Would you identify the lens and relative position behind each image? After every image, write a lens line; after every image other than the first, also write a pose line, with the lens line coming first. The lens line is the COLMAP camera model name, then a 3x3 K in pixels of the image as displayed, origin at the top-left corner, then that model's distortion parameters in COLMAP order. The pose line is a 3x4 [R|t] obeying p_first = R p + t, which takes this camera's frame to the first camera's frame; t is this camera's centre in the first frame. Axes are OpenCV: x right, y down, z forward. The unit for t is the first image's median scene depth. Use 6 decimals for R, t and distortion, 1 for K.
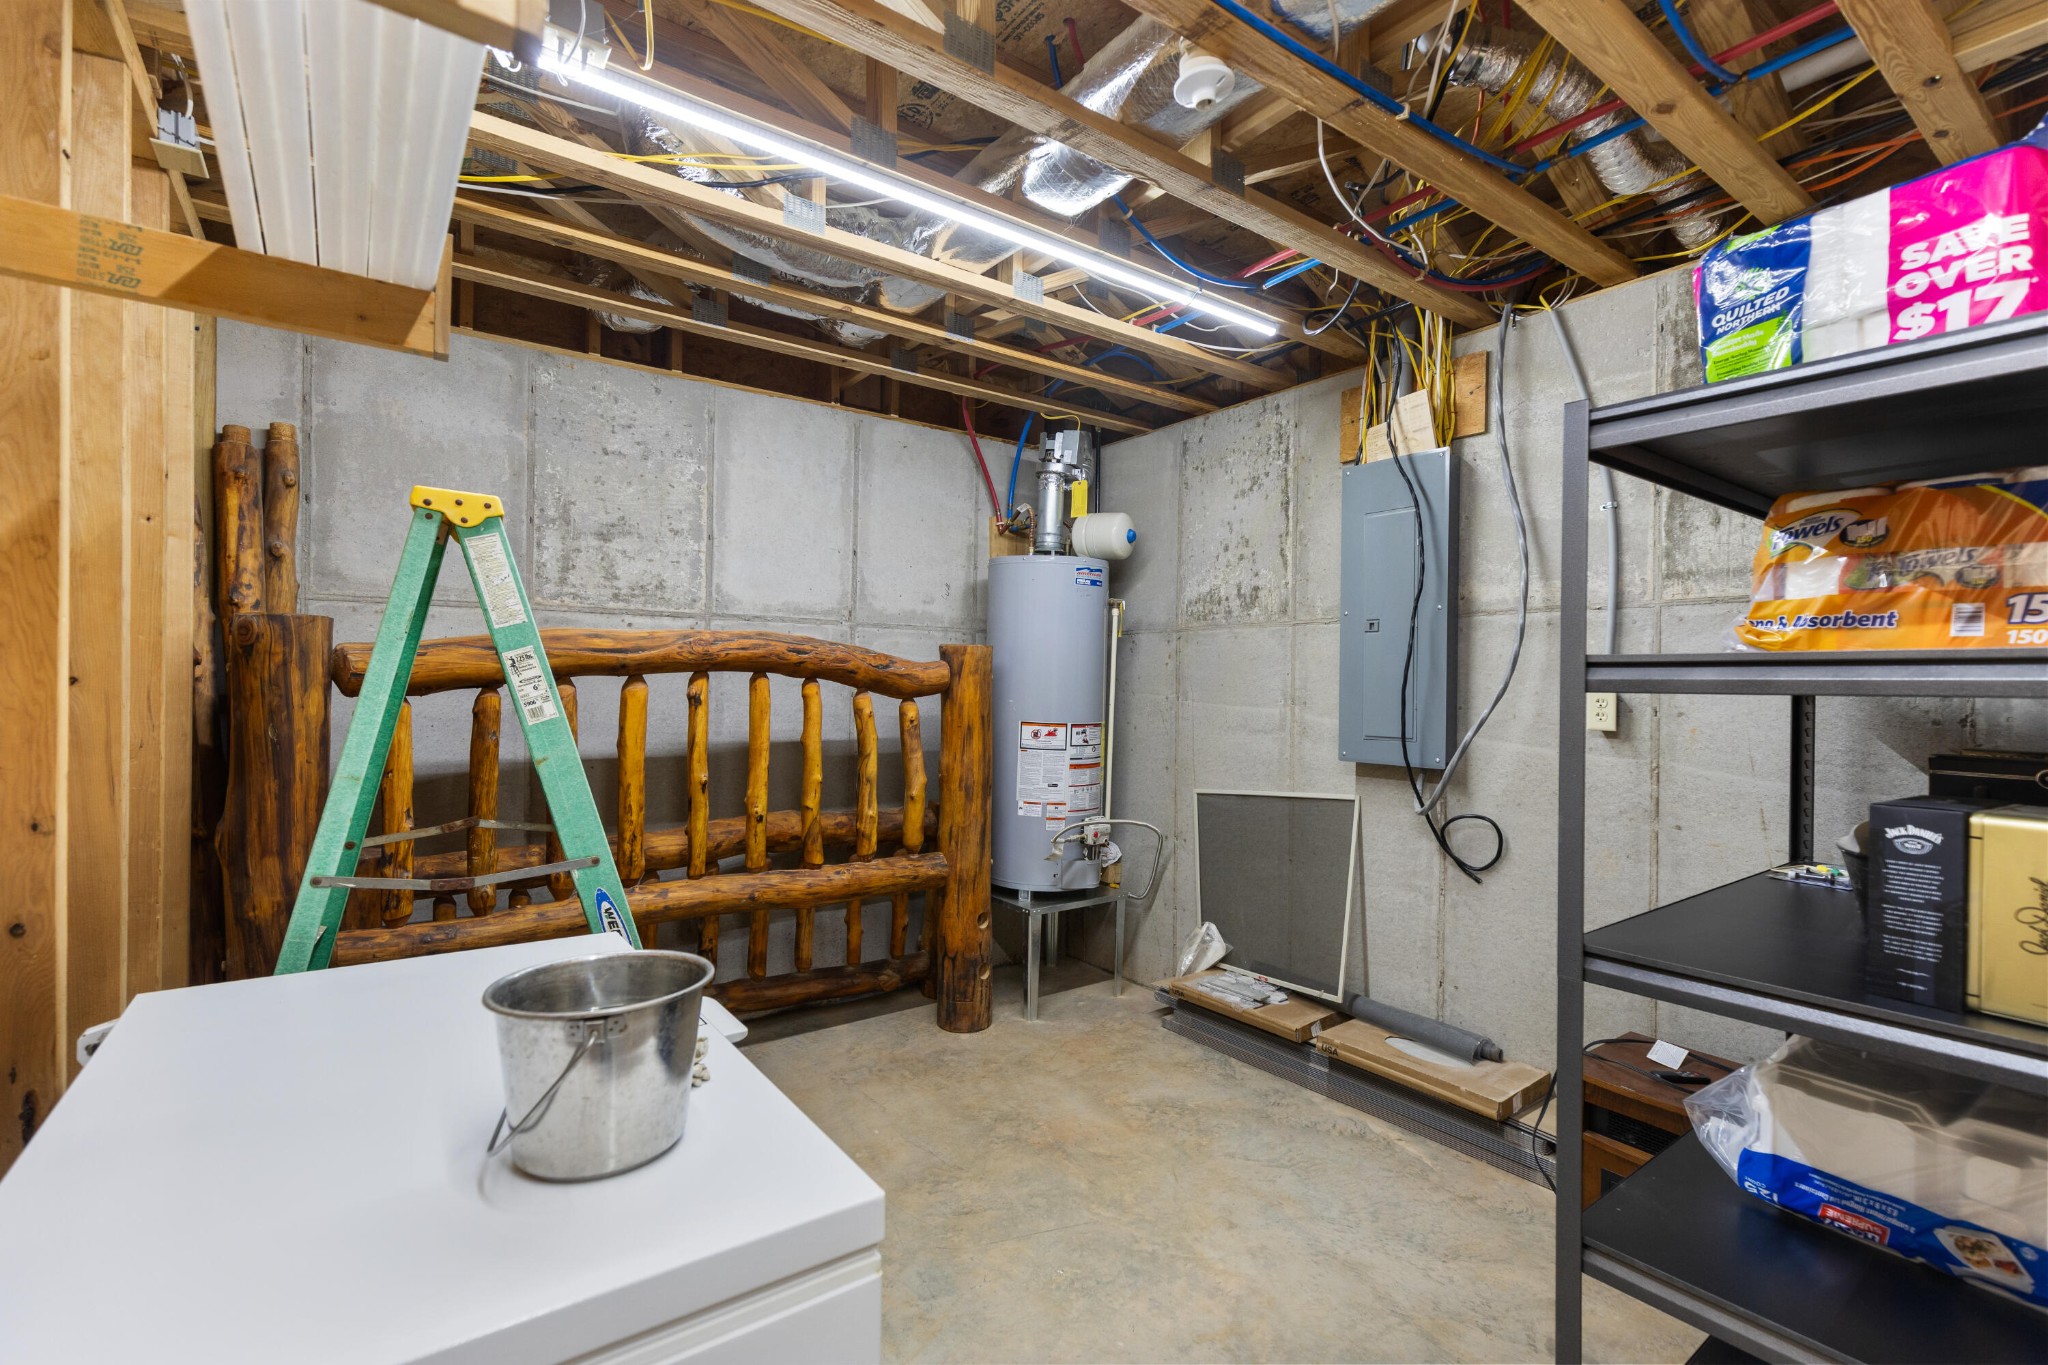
lens RADIAL K [[912.8, 0, 1036.8], [0, 912.8, 685.5], [0, 0, 1]] dist [0.003057, -0.000111]
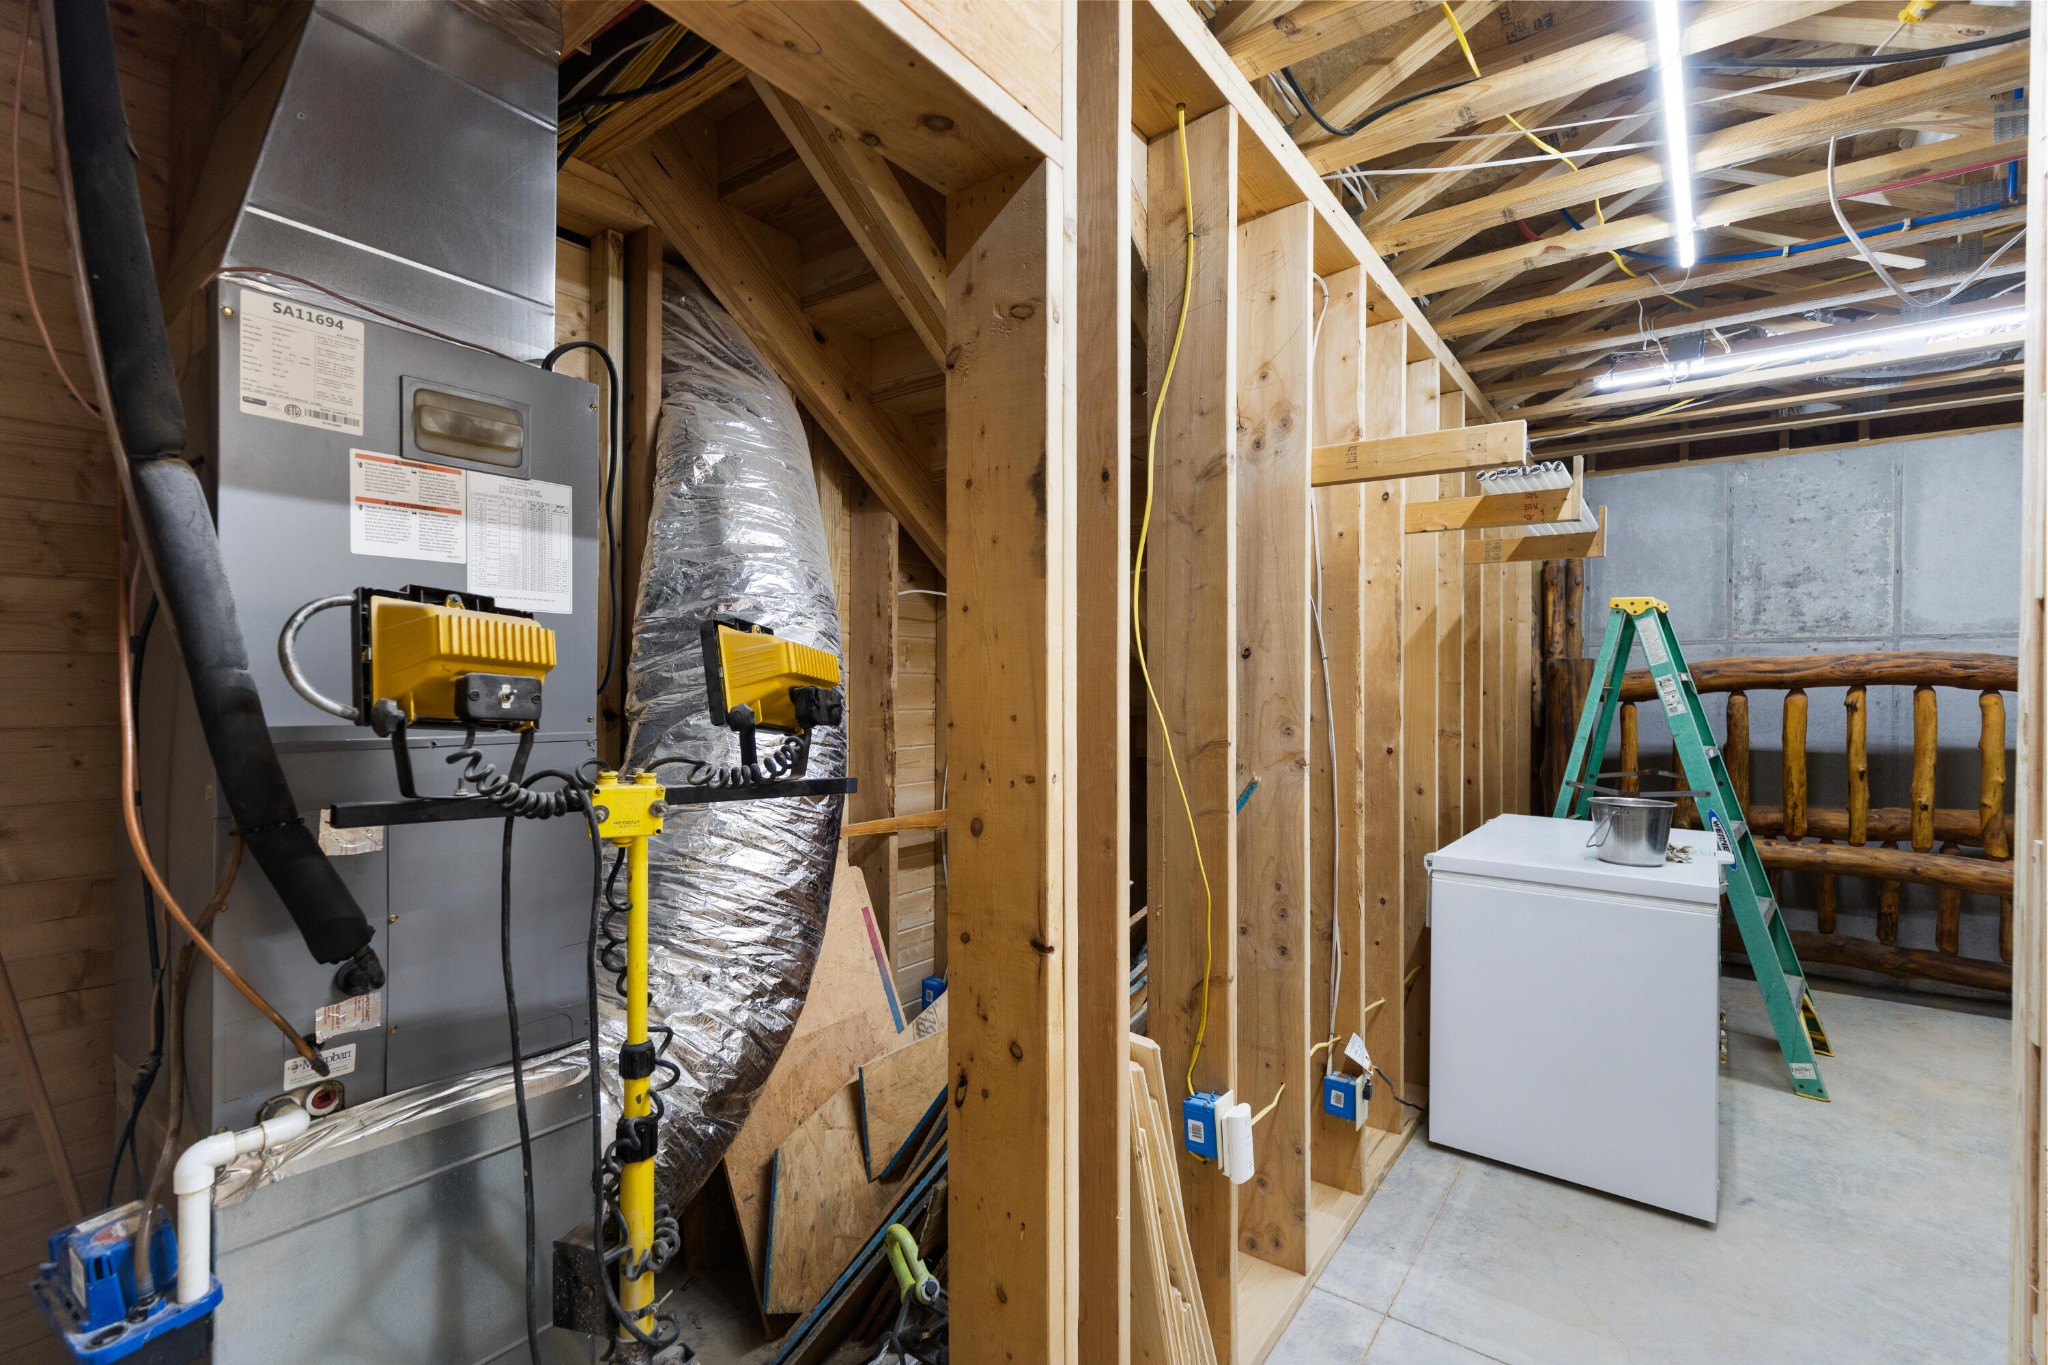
lens RADIAL K [[912.8, 0, 1035.3], [0, 912.8, 688.0], [0, 0, 1]] dist [0.003057, -0.000111]
pose [[0.294144, -0.007830, -0.955729, 0.495711], [-0.003051, 0.999954, -0.009131, 0.003448], [0.955756, 0.005602, 0.294107, -0.462761]]
